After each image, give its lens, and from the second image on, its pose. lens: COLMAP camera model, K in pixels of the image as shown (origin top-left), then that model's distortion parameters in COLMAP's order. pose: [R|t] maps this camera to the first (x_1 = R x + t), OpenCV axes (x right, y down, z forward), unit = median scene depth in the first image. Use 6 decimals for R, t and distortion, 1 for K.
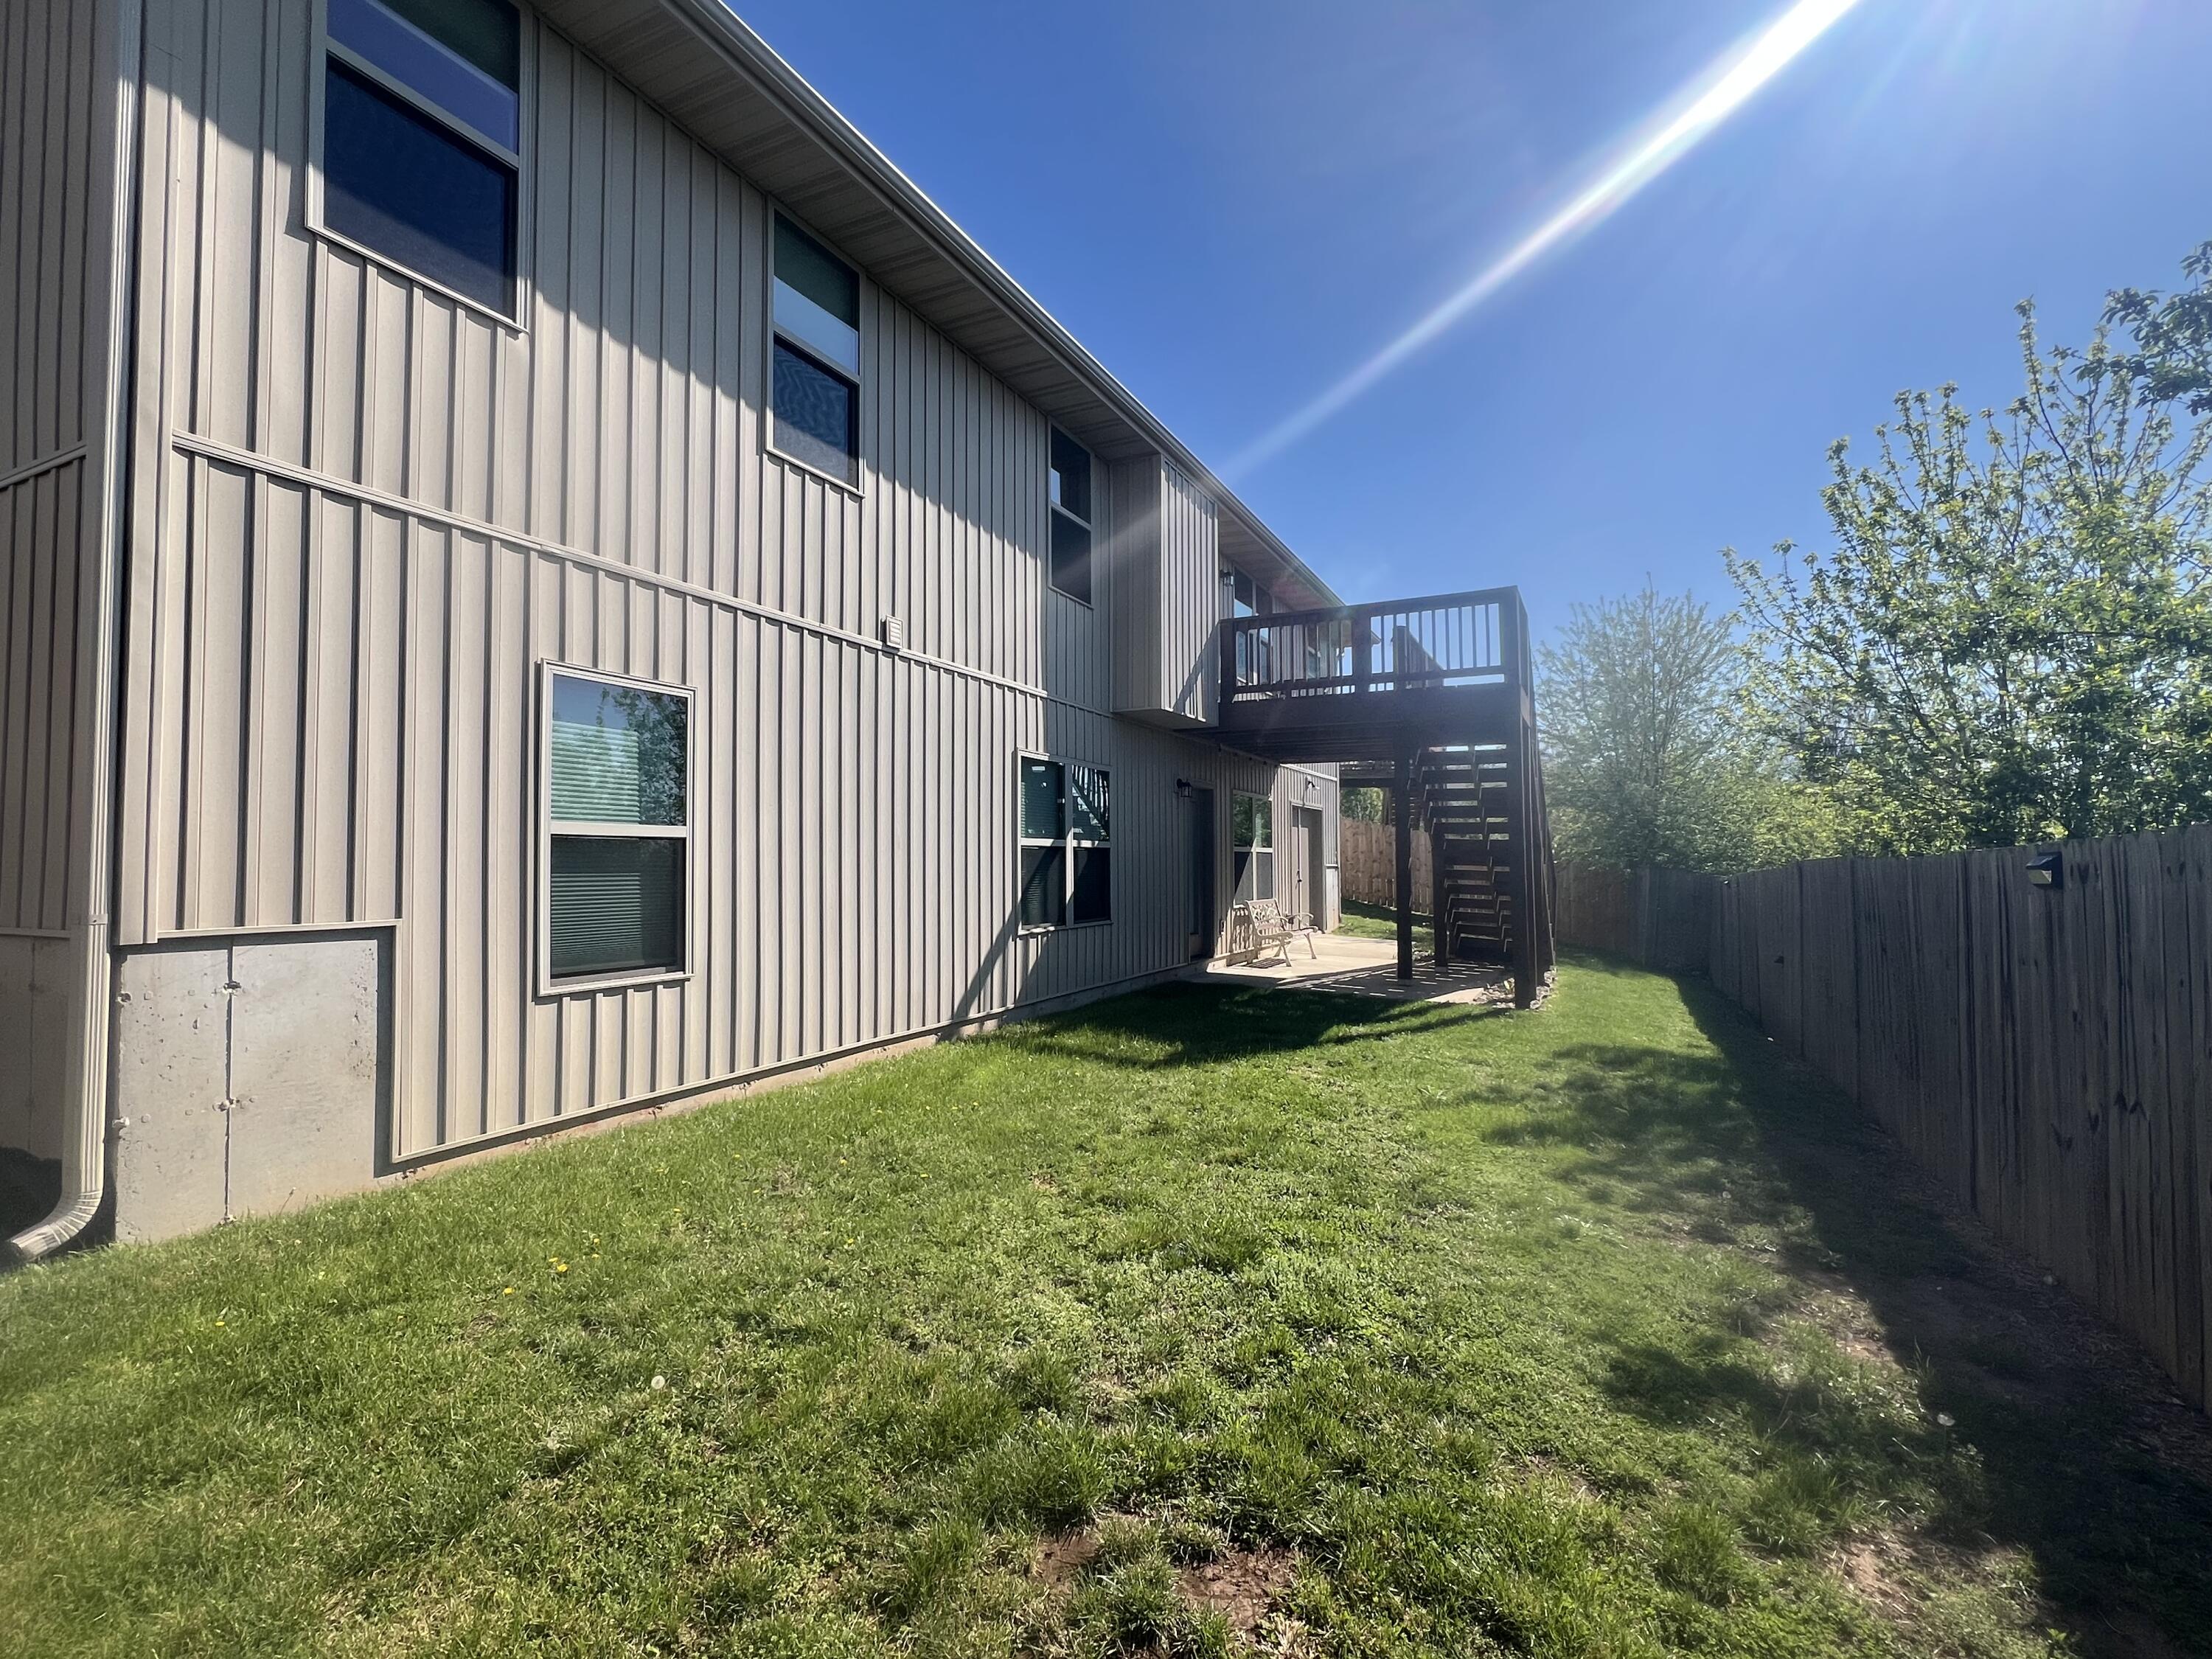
lens RADIAL K [[1025.0, 0, 1104.2], [0, 1025.0, 832.9], [0, 0, 1]] dist [-0.000224, 0.000035]
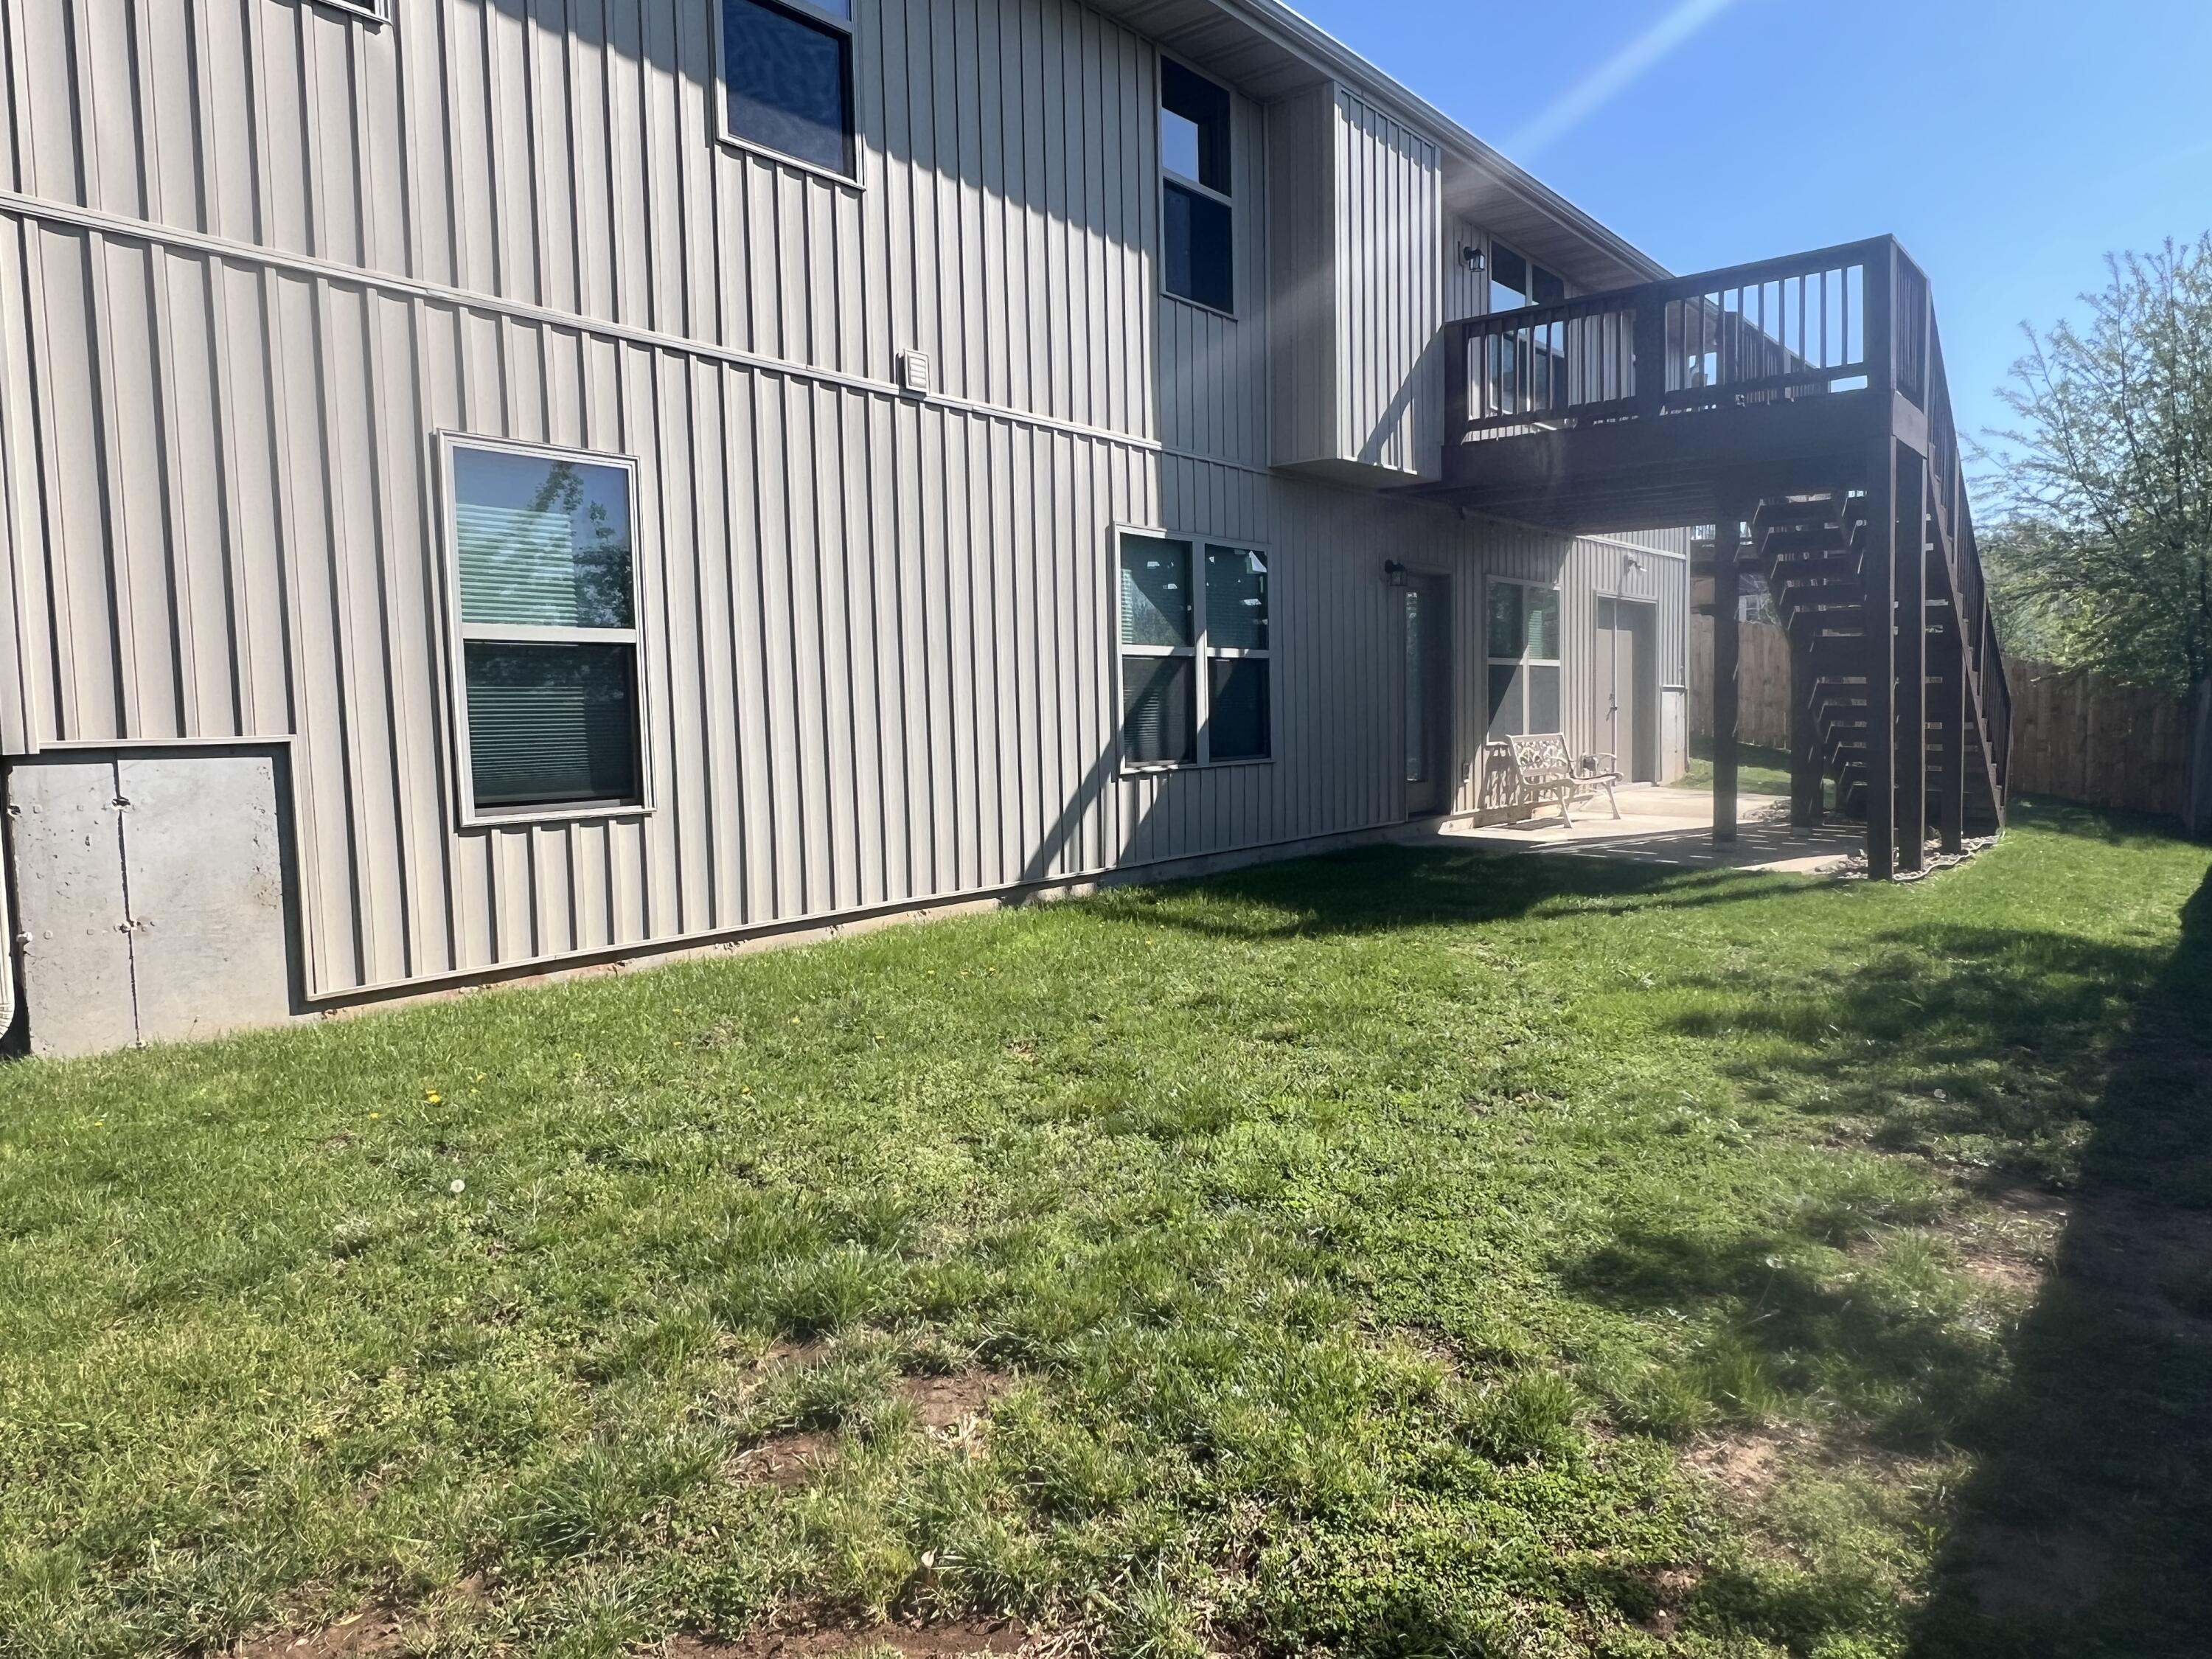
lens RADIAL K [[1451.0, 0, 1105.6], [0, 1451.0, 825.0], [0, 0, 1]] dist [0.002059, -0.004111]
pose [[0.978115, -0.003294, -0.208038, 0.233390], [0.026530, 0.993688, 0.109000, 0.037822], [0.206366, -0.112134, 0.972028, -0.080952]]
